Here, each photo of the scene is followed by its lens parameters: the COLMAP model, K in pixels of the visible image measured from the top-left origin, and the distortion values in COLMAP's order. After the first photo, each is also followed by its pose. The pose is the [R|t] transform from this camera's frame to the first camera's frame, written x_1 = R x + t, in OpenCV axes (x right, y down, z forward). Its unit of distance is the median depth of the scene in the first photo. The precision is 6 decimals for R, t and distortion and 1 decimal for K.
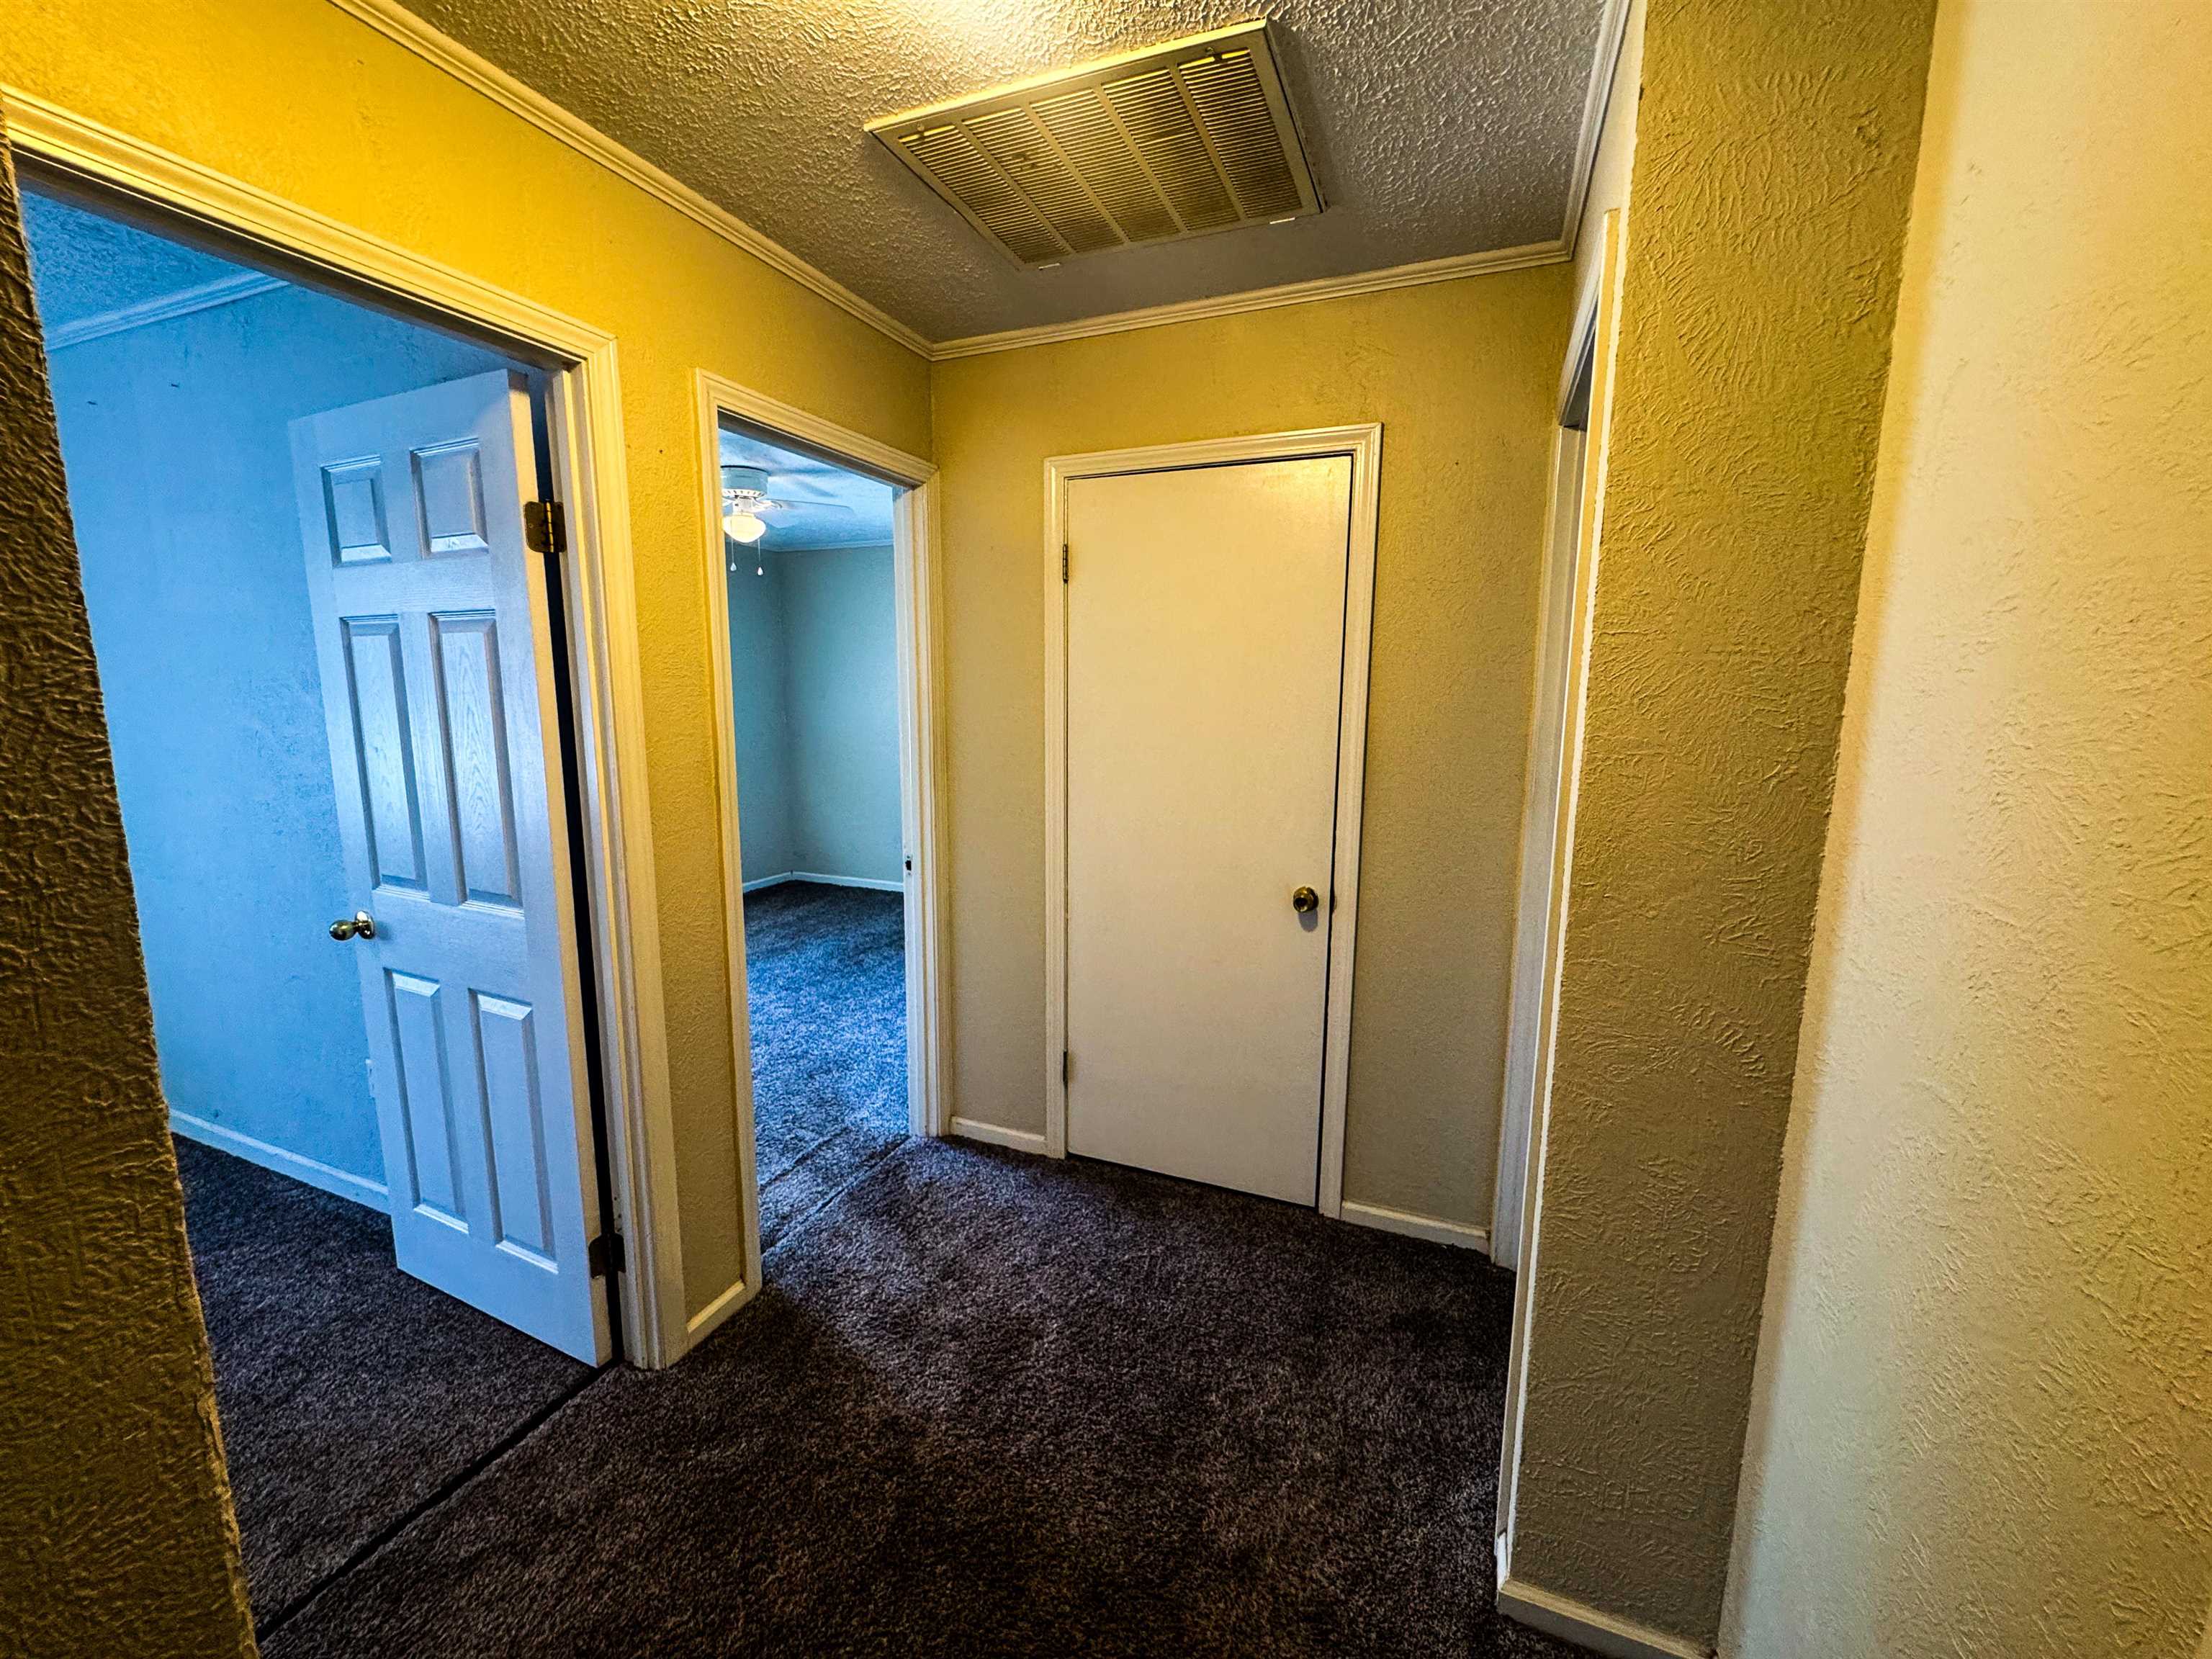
lens RADIAL K [[887.5, 0, 1104.3], [0, 887.5, 827.8], [0, 0, 1]] dist [-0.001407, 0.000171]
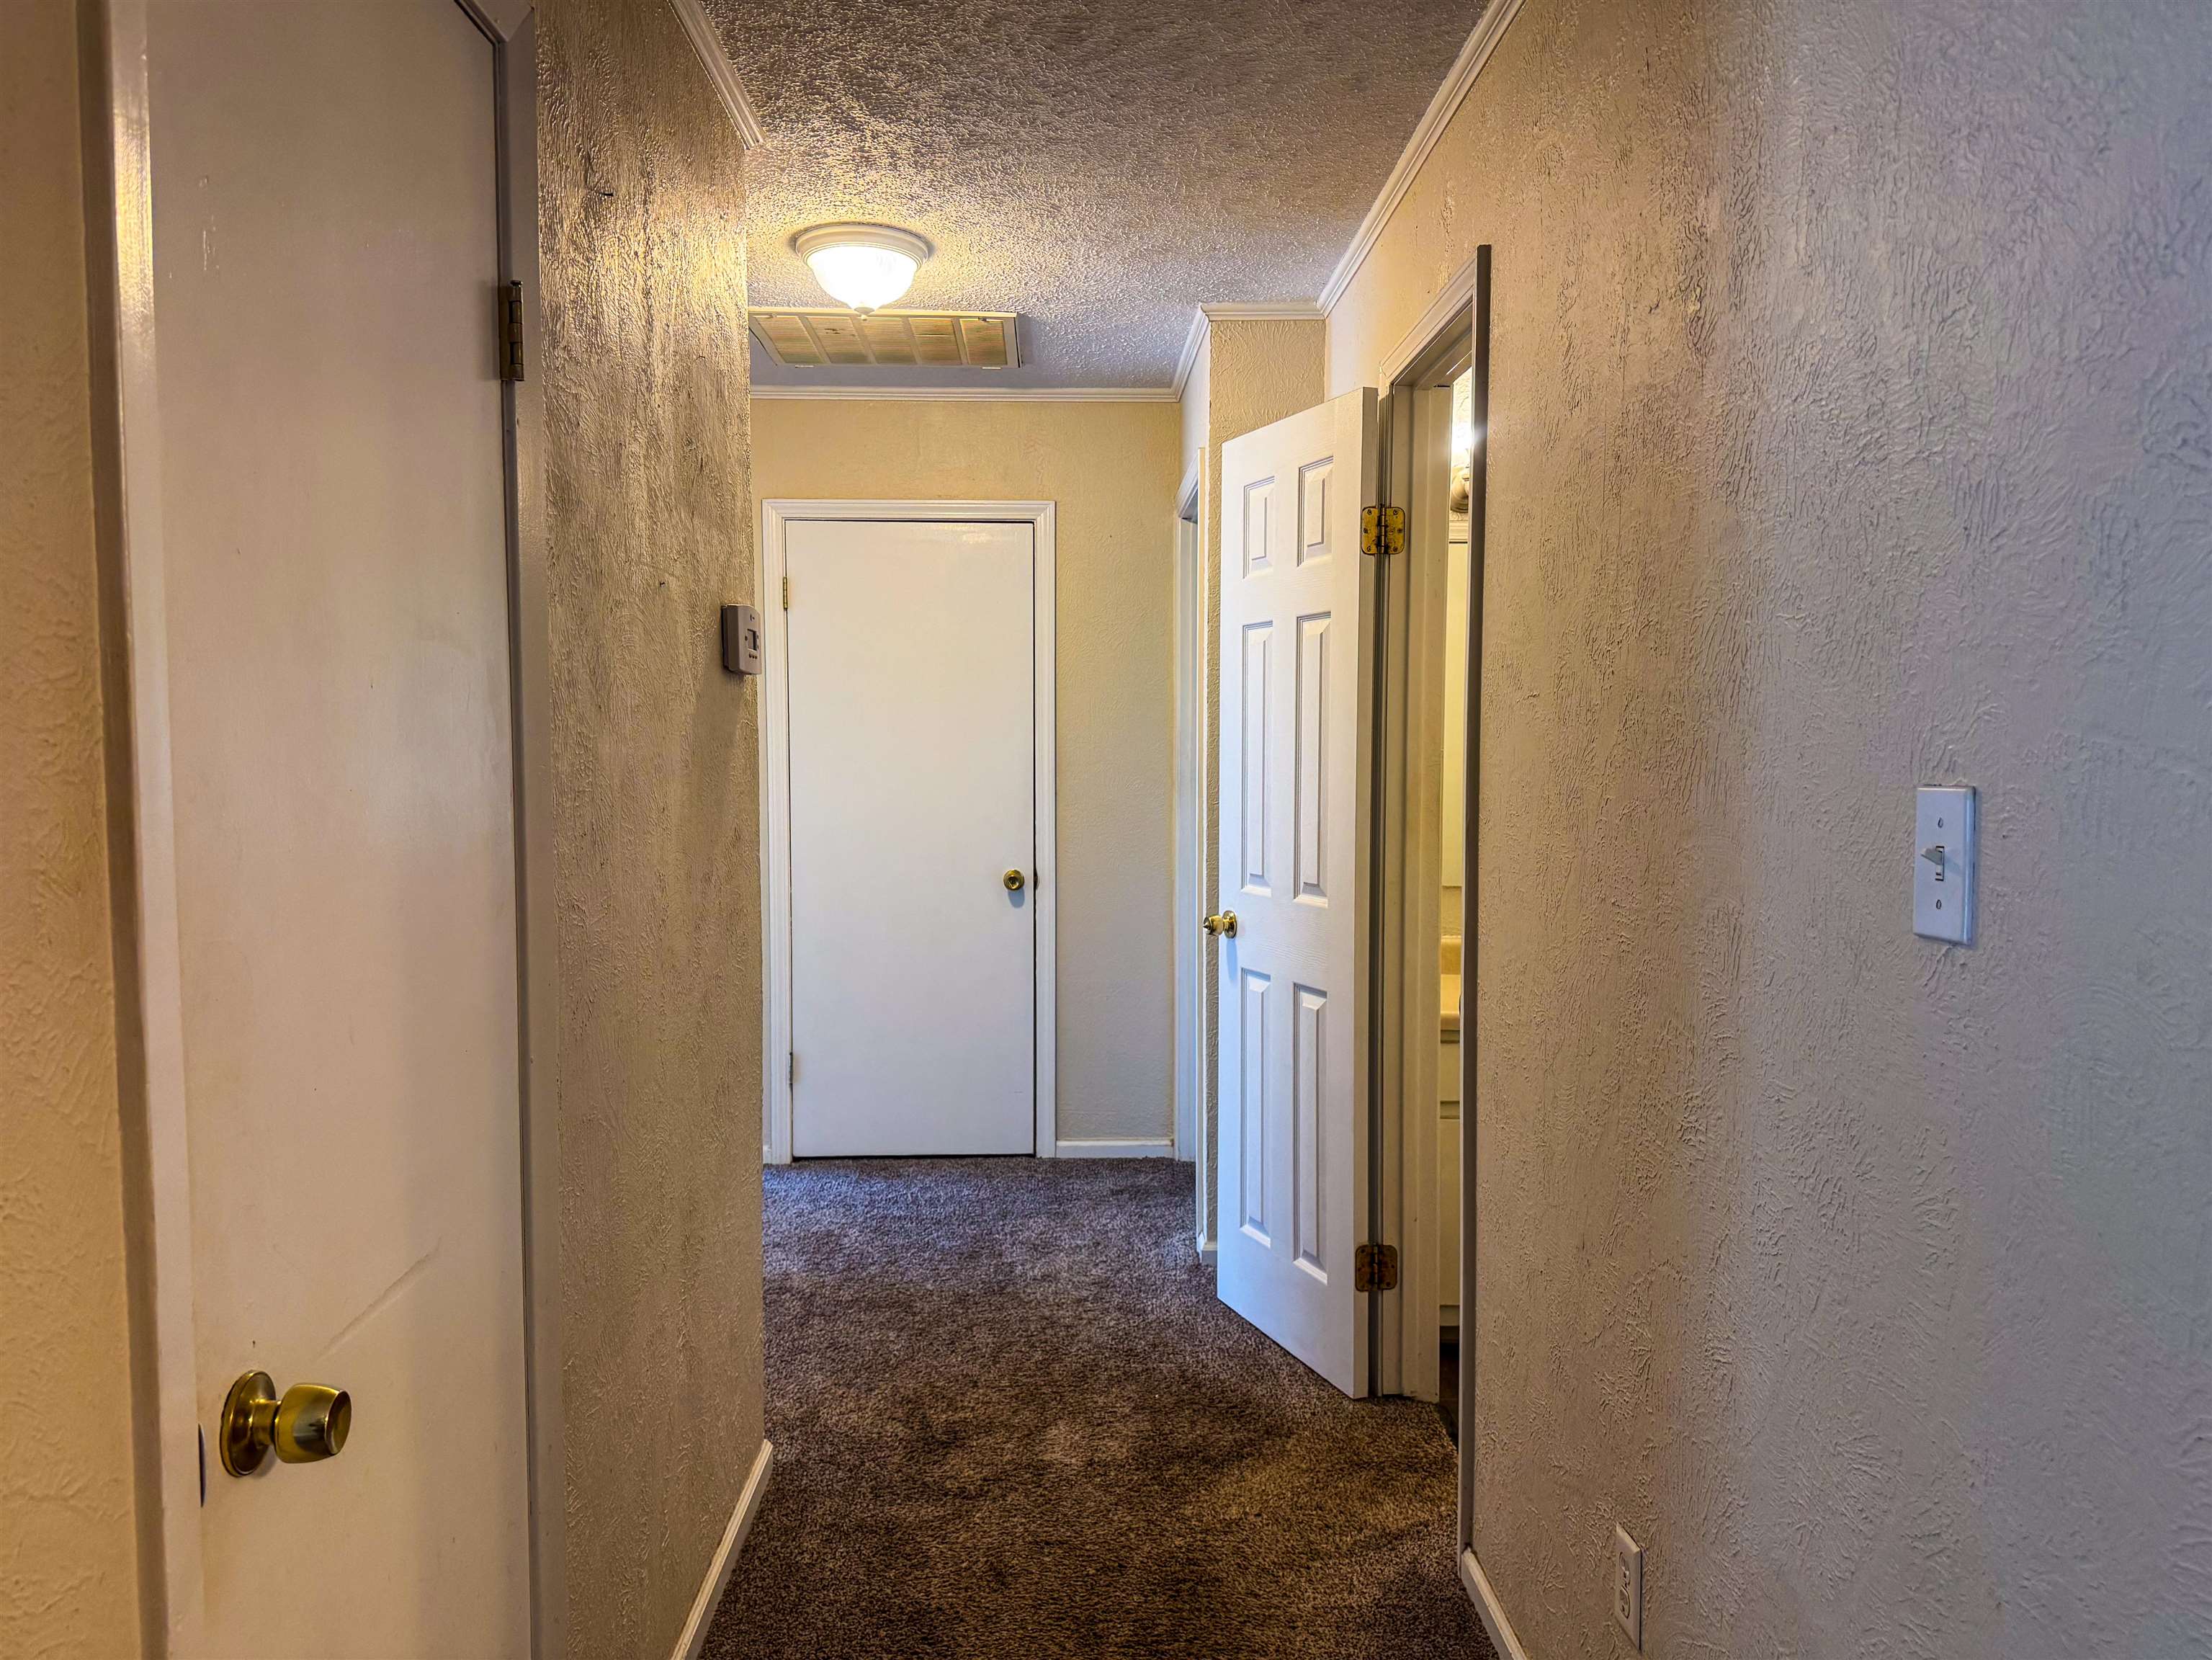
lens RADIAL K [[1517.6, 0, 1106.0], [0, 1517.6, 830.0], [0, 0, 1]] dist [0.131564, -0.186593]
pose [[0.912893, -0.031362, 0.406992, -0.514392], [0.068047, 0.994785, -0.075973, 0.186380], [-0.402487, 0.097050, 0.910267, -0.962623]]
